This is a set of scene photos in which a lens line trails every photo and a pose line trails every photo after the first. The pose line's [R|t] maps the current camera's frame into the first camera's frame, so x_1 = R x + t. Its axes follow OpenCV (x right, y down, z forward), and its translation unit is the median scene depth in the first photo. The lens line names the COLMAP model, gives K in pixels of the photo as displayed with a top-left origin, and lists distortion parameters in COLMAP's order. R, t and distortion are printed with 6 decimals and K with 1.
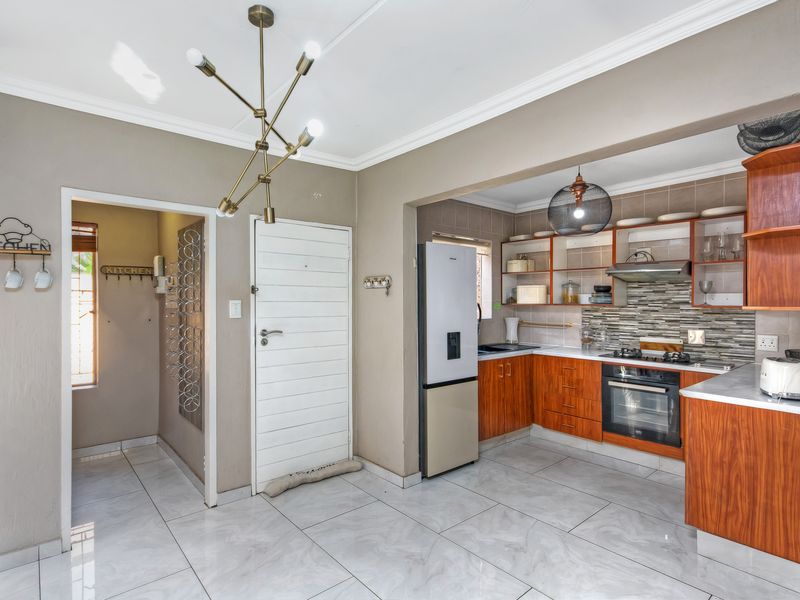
lens RADIAL K [[422.4, 0, 401.0], [0, 422.4, 300.0], [0, 0, 1]] dist [-0.030202, -0.000697]
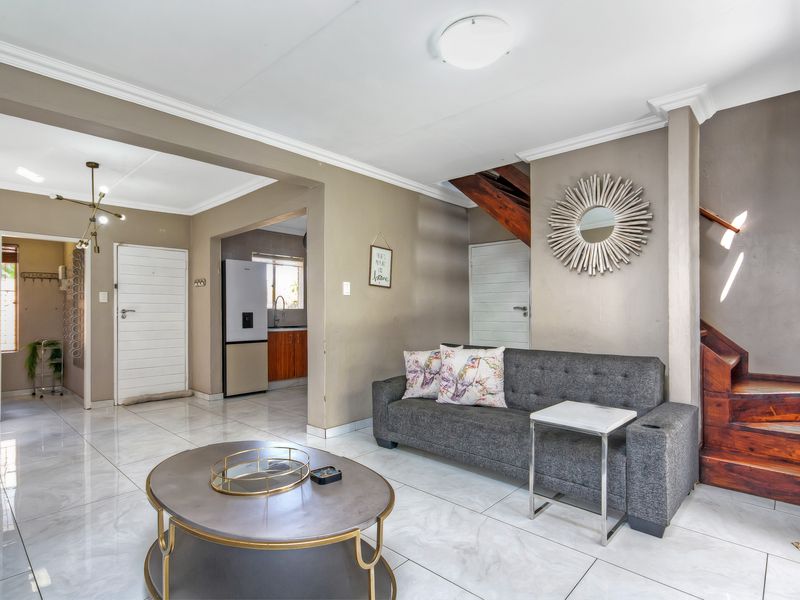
lens RADIAL K [[422.4, 0, 422.9], [0, 422.4, 305.0], [0, 0, 1]] dist [-0.030202, -0.000697]
pose [[0.989771, 0.000361, 0.142662, 0.590214], [0.000618, 0.999977, -0.006823, 0.058876], [-0.142661, 0.006841, 0.989748, -0.786959]]
